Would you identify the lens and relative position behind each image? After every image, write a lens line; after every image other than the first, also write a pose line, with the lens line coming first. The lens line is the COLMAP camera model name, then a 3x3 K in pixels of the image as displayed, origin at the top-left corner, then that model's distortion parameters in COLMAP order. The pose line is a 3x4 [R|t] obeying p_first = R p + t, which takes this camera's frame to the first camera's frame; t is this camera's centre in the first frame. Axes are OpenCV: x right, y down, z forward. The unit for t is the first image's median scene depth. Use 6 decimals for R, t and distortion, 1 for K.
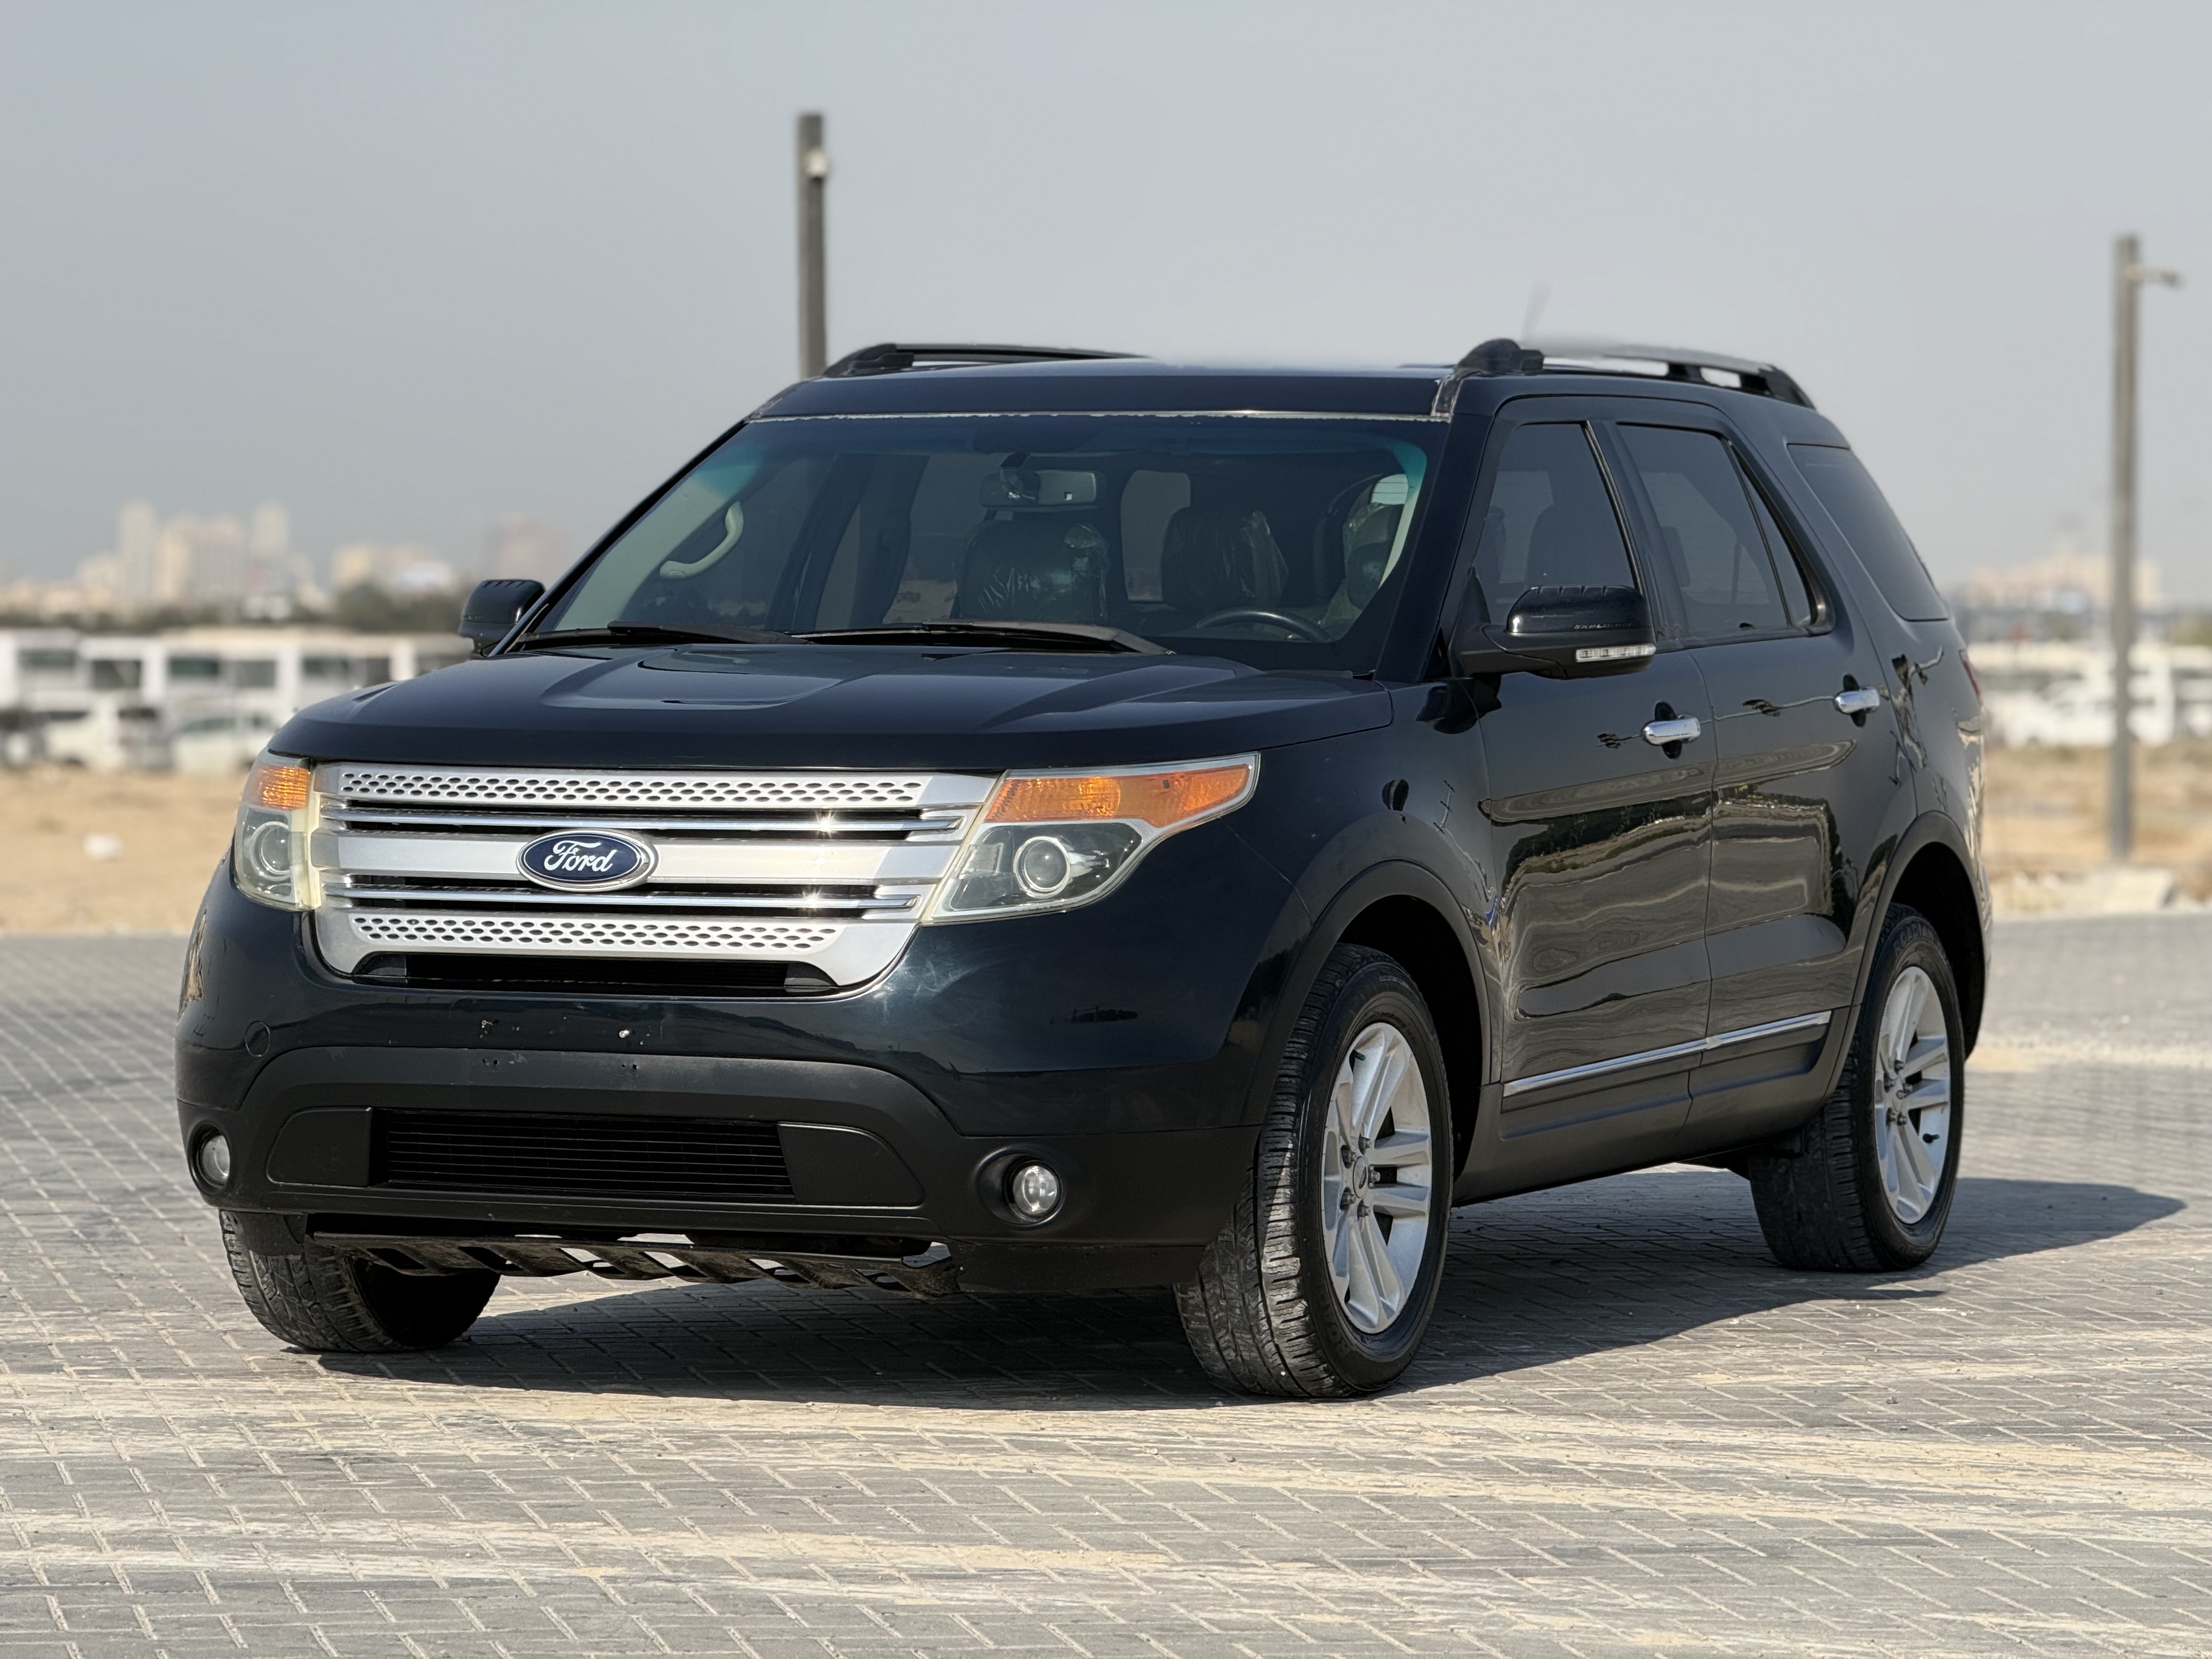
lens RADIAL K [[7670.7, 0, 1107.9], [0, 7670.7, 825.2], [0, 0, 1]] dist [0.254031, 0.000000]
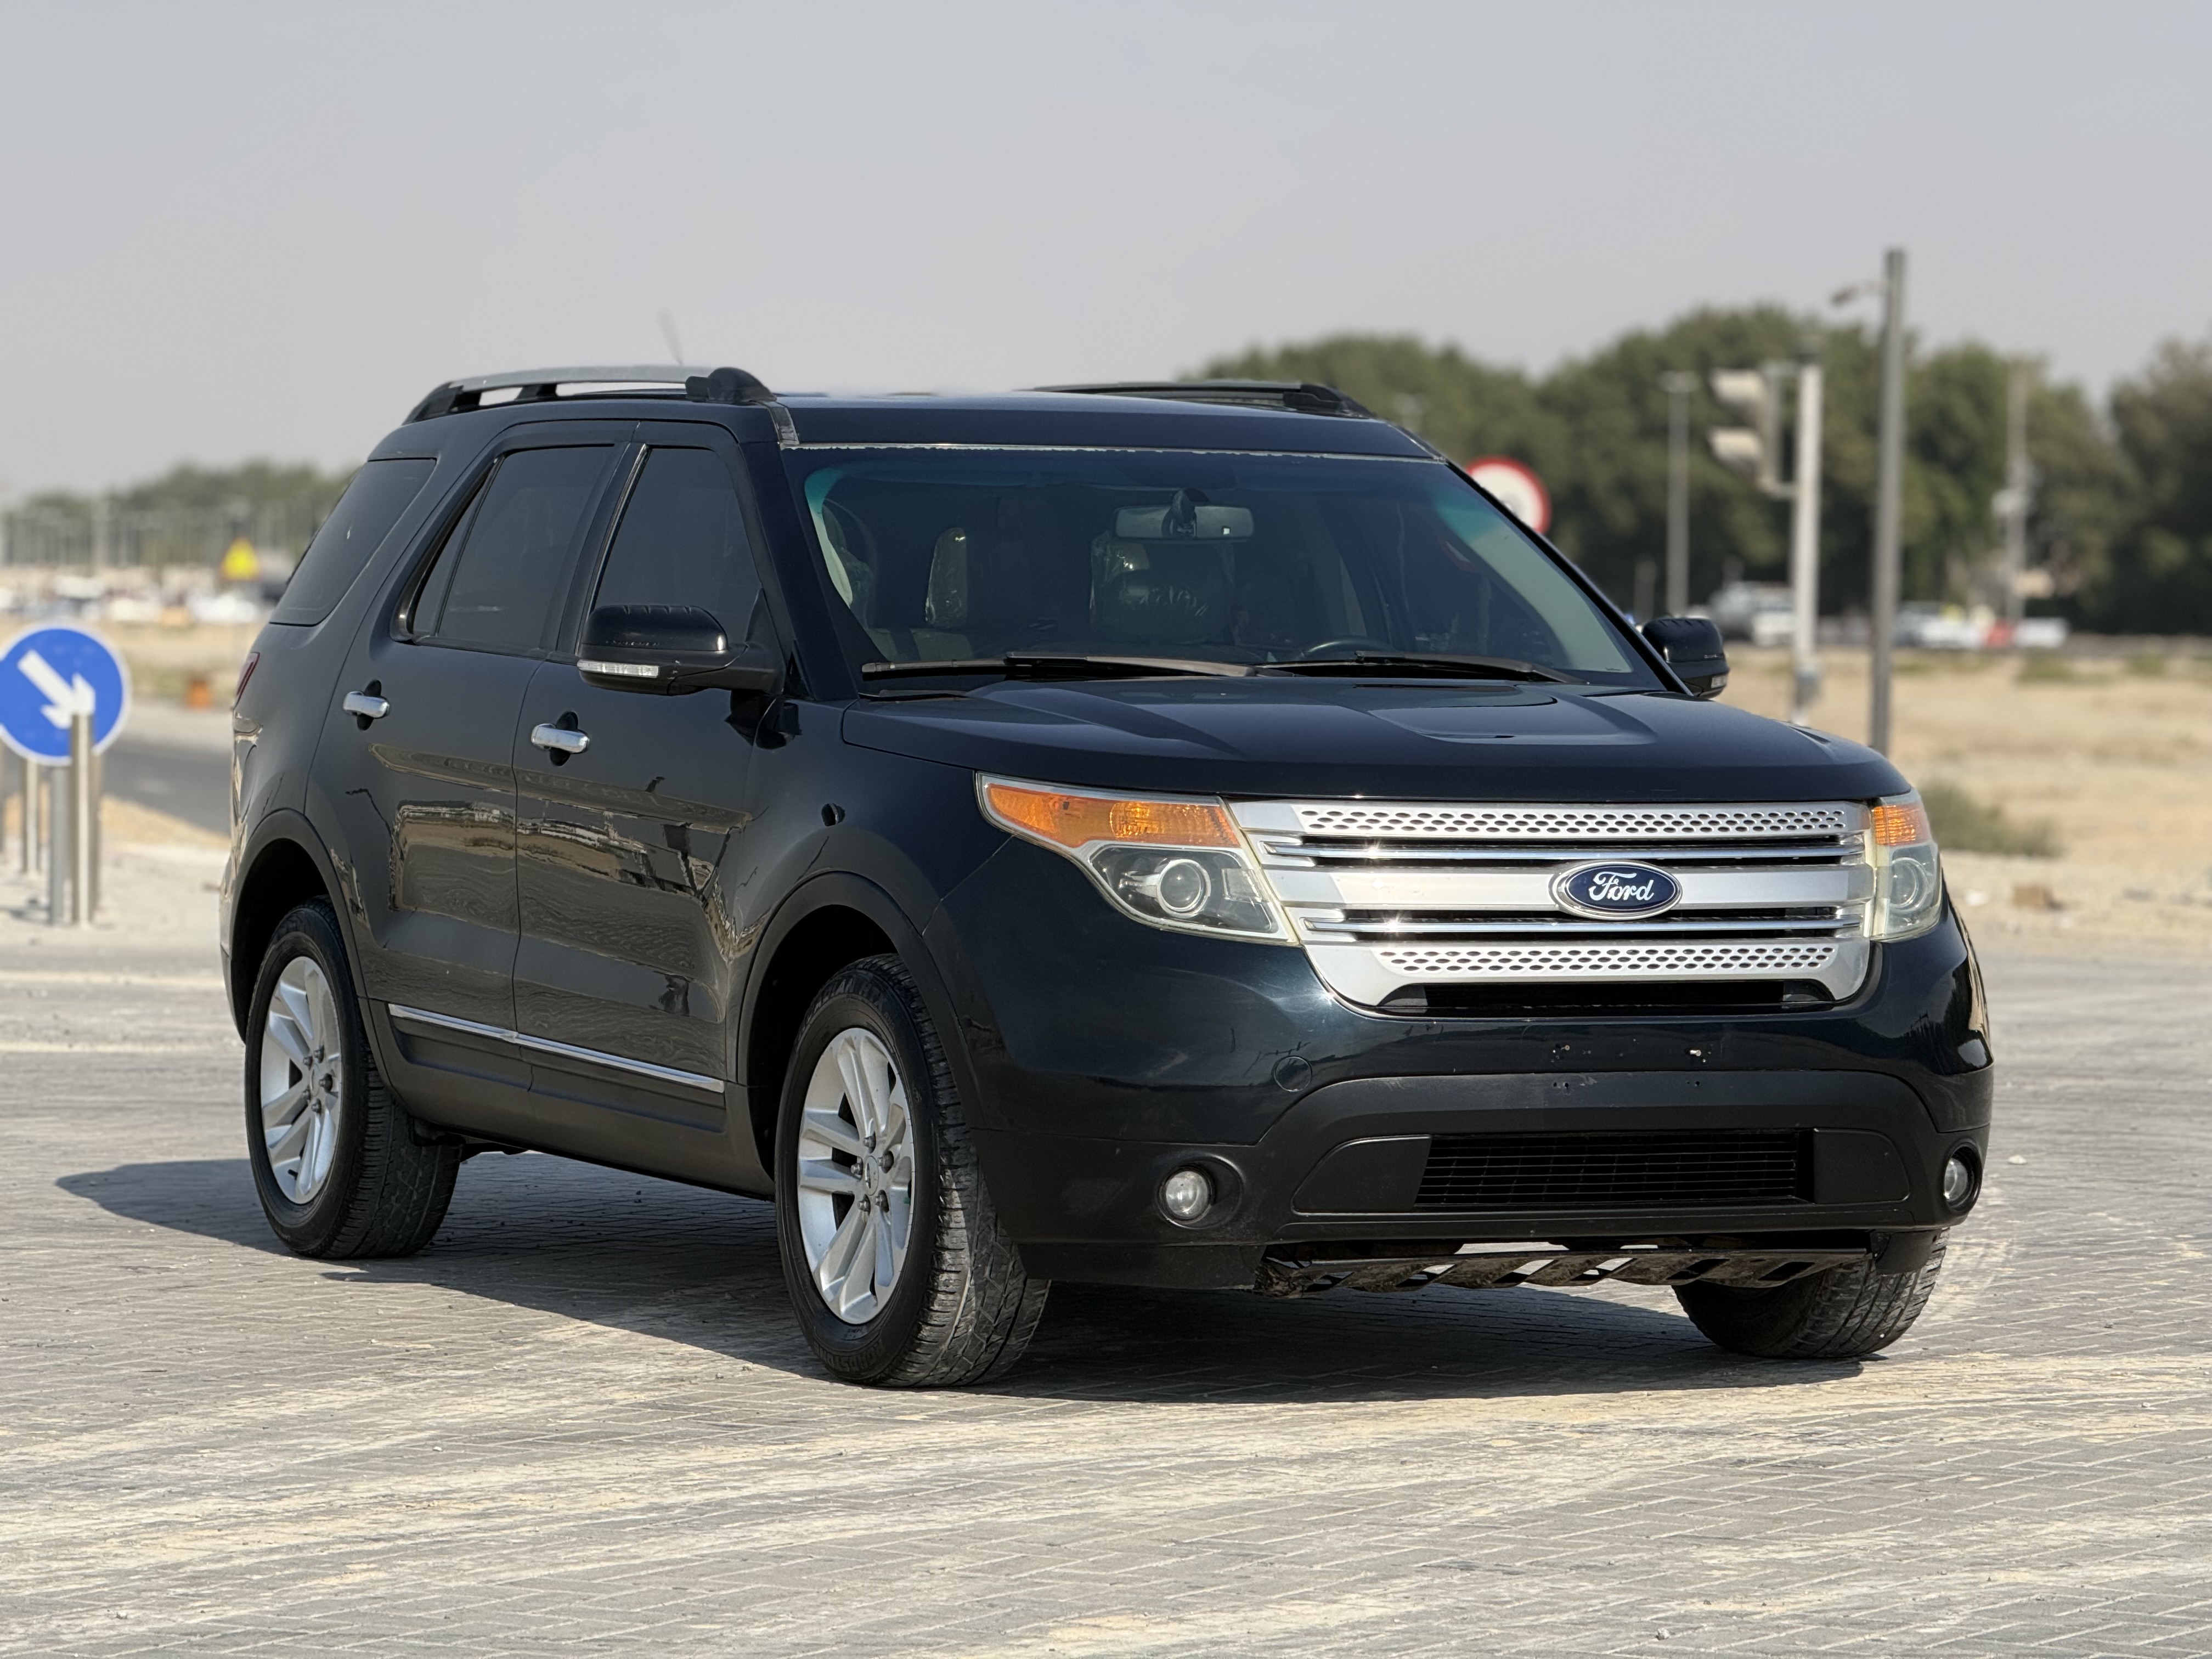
lens RADIAL K [[7670.7, 0, 1108.8], [0, 7670.7, 832.3], [0, 0, 1]] dist [0.254031, 0.000000]
pose [[0.670524, -0.019824, 0.741623, -0.890155], [0.010622, 0.999797, 0.017121, -0.022015], [-0.741812, -0.003603, 0.670598, 0.341881]]
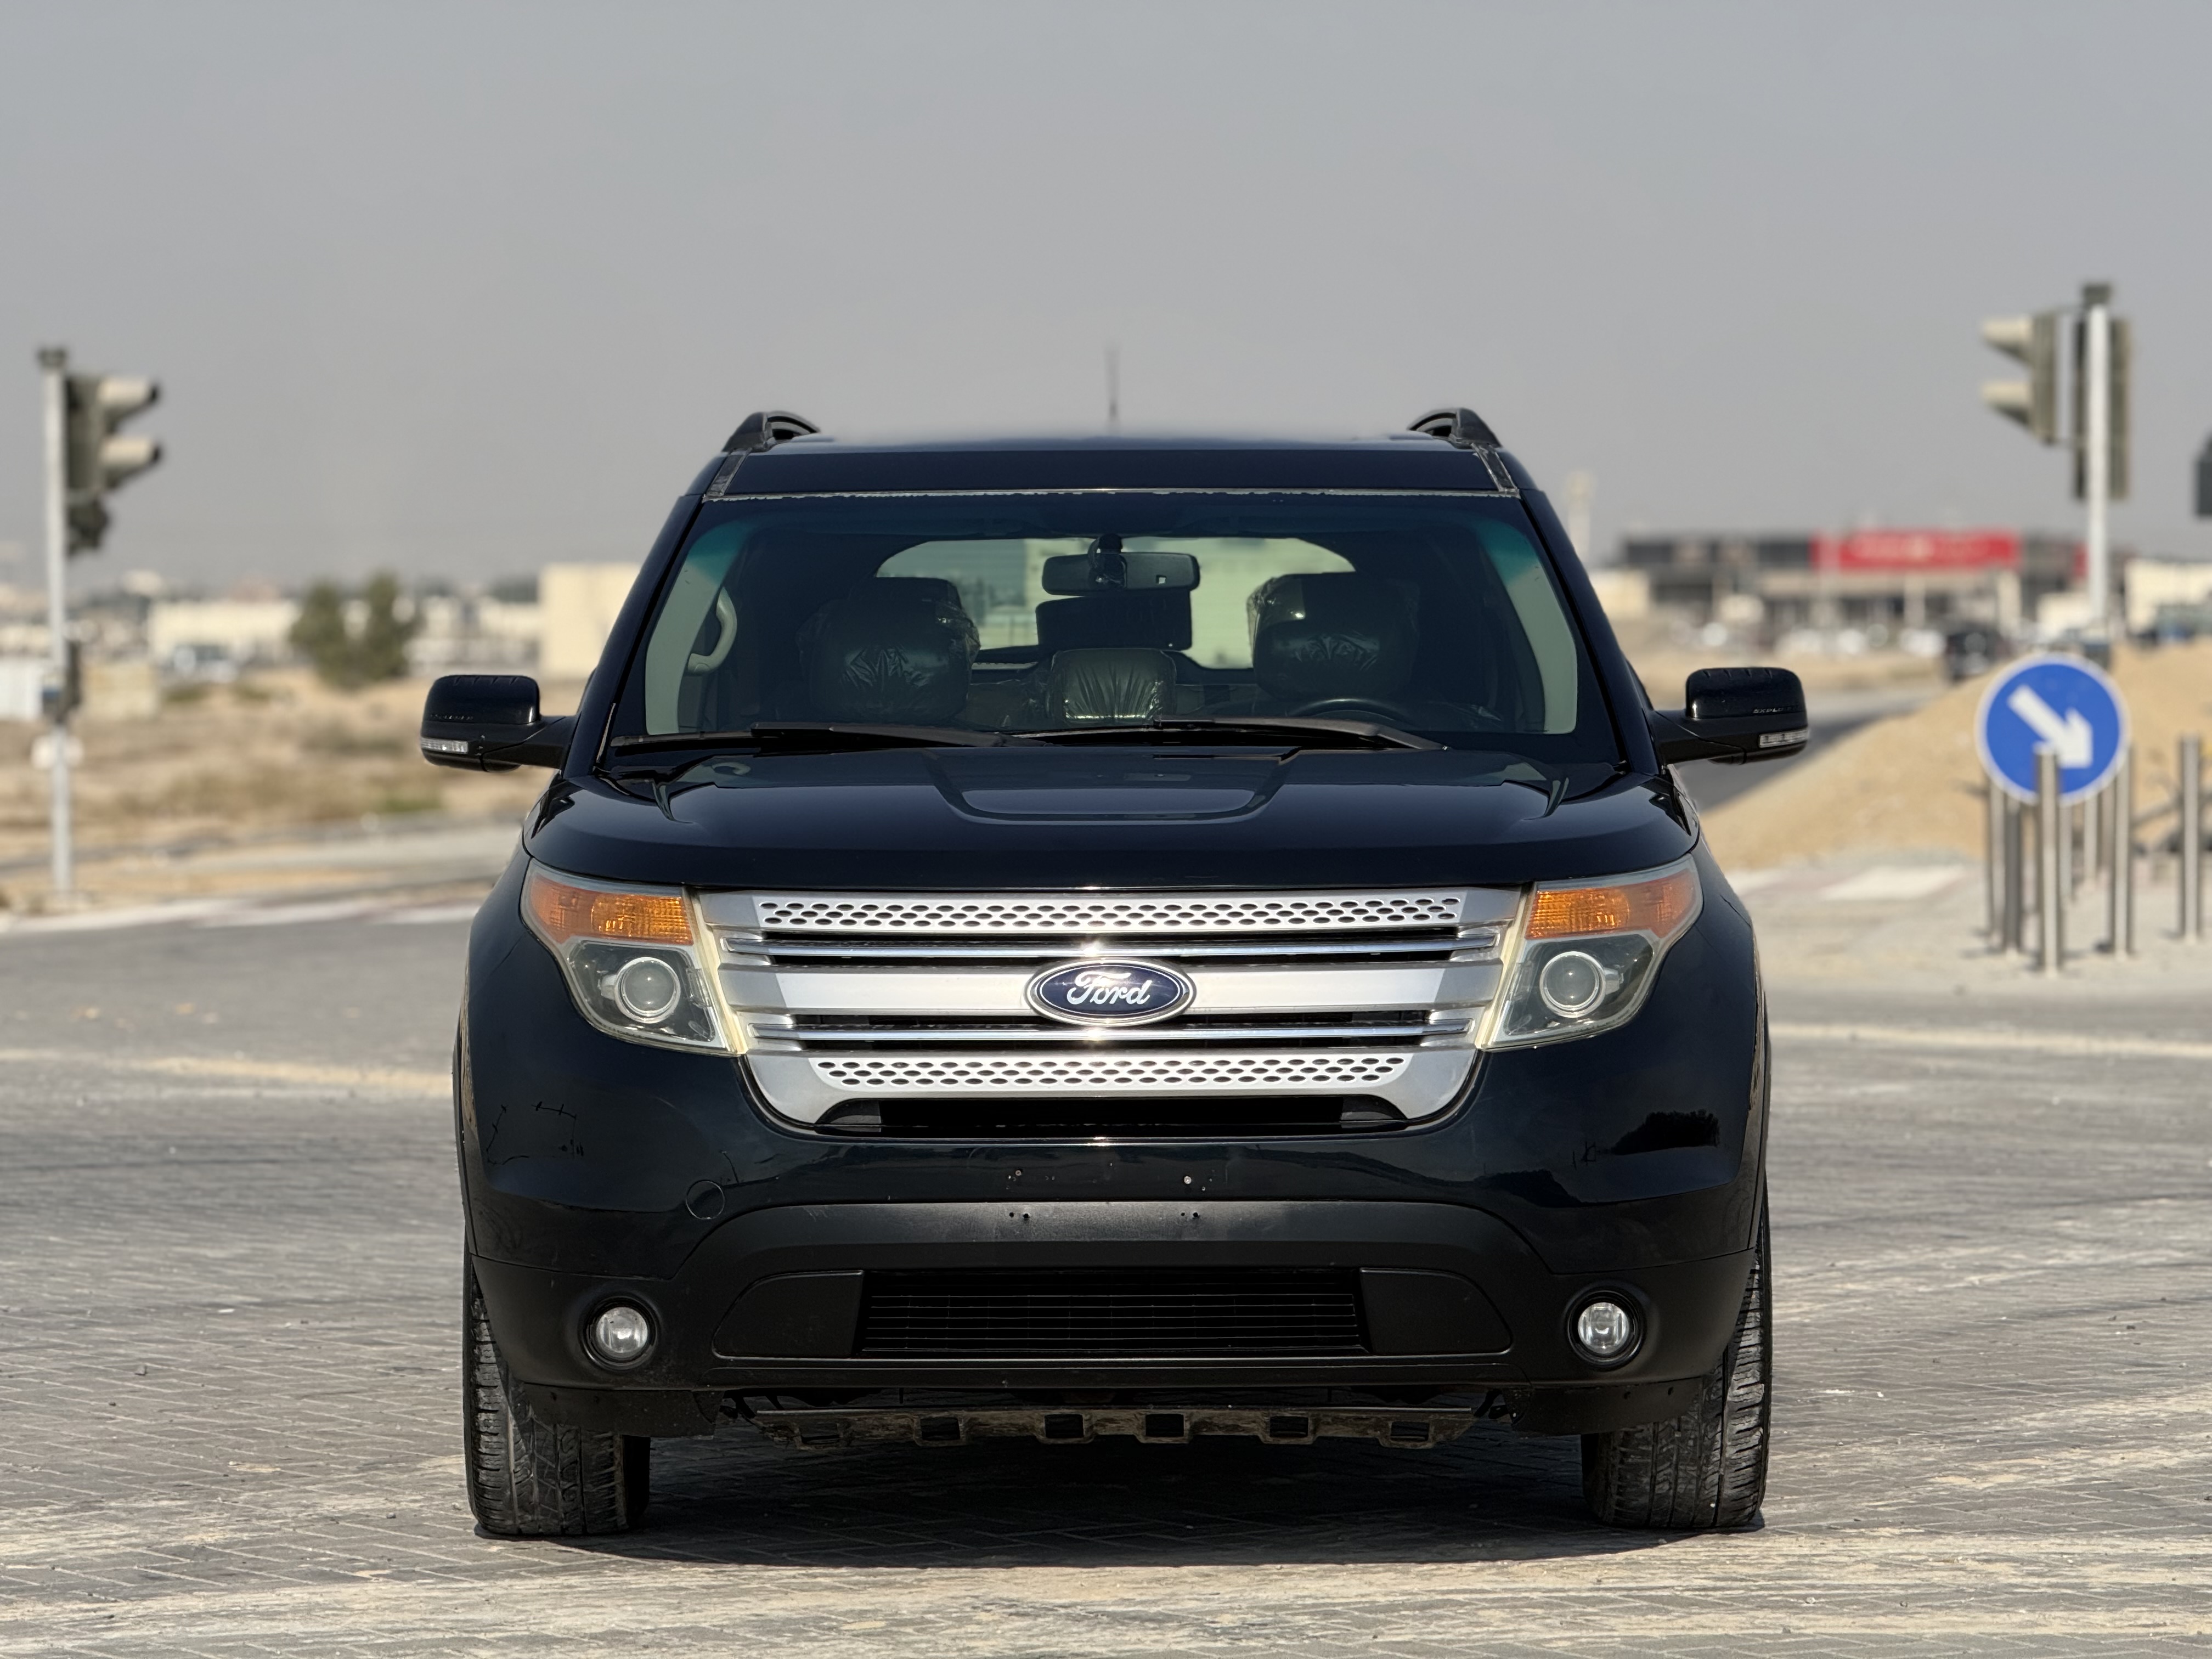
lens RADIAL K [[7670.7, 0, 1097.9], [0, 7670.7, 827.8], [0, 0, 1]] dist [0.254031, 0.000000]
pose [[0.920838, -0.023936, 0.389210, -0.424006], [0.022943, 0.999711, 0.007199, -0.021673], [-0.389270, 0.002300, 0.921121, 0.151339]]
